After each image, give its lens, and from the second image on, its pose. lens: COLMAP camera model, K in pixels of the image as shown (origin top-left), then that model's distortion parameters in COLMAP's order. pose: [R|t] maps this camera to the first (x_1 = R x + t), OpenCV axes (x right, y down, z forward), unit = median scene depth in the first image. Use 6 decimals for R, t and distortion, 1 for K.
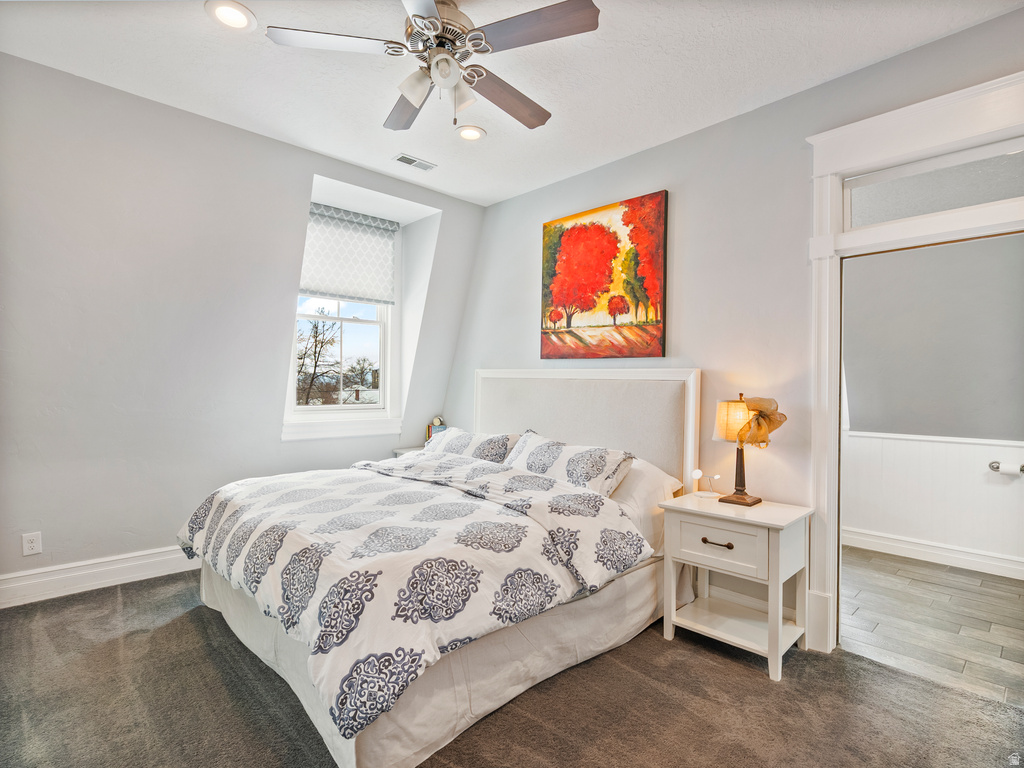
lens RADIAL K [[519.9, 0, 510.4], [0, 519.9, 386.3], [0, 0, 1]] dist [-0.011458, 0.003166]
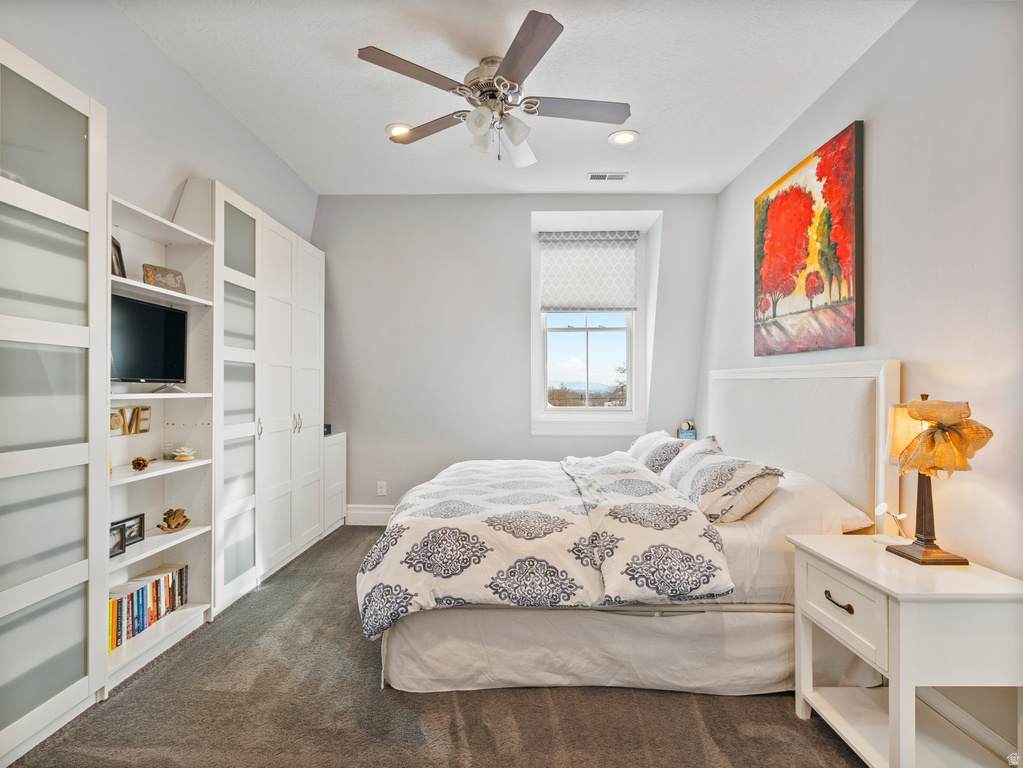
lens RADIAL K [[519.4, 0, 510.9], [0, 519.4, 384.8], [0, 0, 1]] dist [-0.011458, 0.003166]
pose [[0.710782, -0.012208, -0.703307, 0.454795], [0.001412, 0.999872, -0.015929, 0.009453], [0.703411, 0.010329, 0.710708, 0.129680]]
